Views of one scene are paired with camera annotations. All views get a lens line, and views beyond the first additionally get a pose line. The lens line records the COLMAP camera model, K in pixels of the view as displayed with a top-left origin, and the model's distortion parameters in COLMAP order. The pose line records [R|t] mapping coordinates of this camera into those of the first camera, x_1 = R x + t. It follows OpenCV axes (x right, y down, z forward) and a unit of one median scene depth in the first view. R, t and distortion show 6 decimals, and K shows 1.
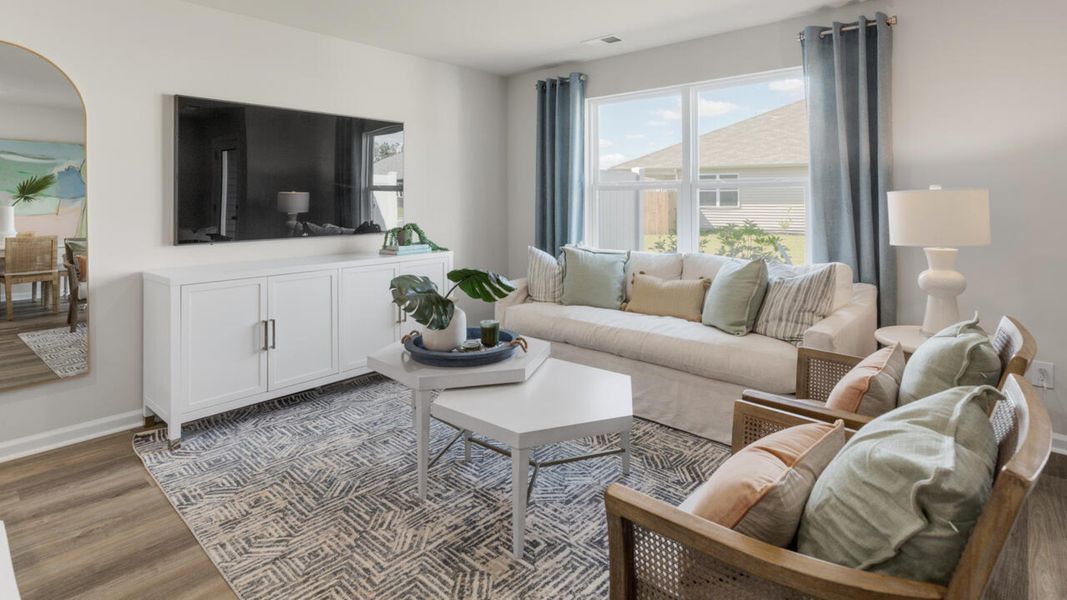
lens RADIAL K [[545.8, 0, 534.5], [0, 545.8, 192.8], [0, 0, 1]] dist [0.000022, 0.001458]
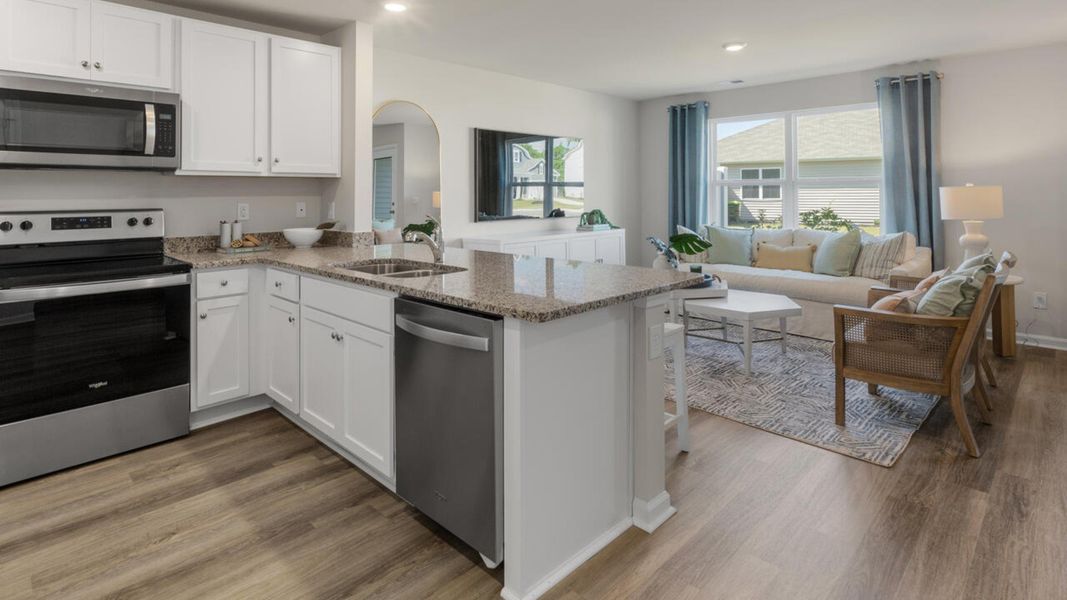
lens RADIAL K [[548.3, 0, 533.8], [0, 548.3, 185.0], [0, 0, 1]] dist [0.002663, -0.000224]
pose [[0.999023, -0.004521, -0.043958, -0.458635], [0.004381, 0.999985, -0.003300, -0.007461], [0.043972, 0.003104, 0.999028, -0.645226]]
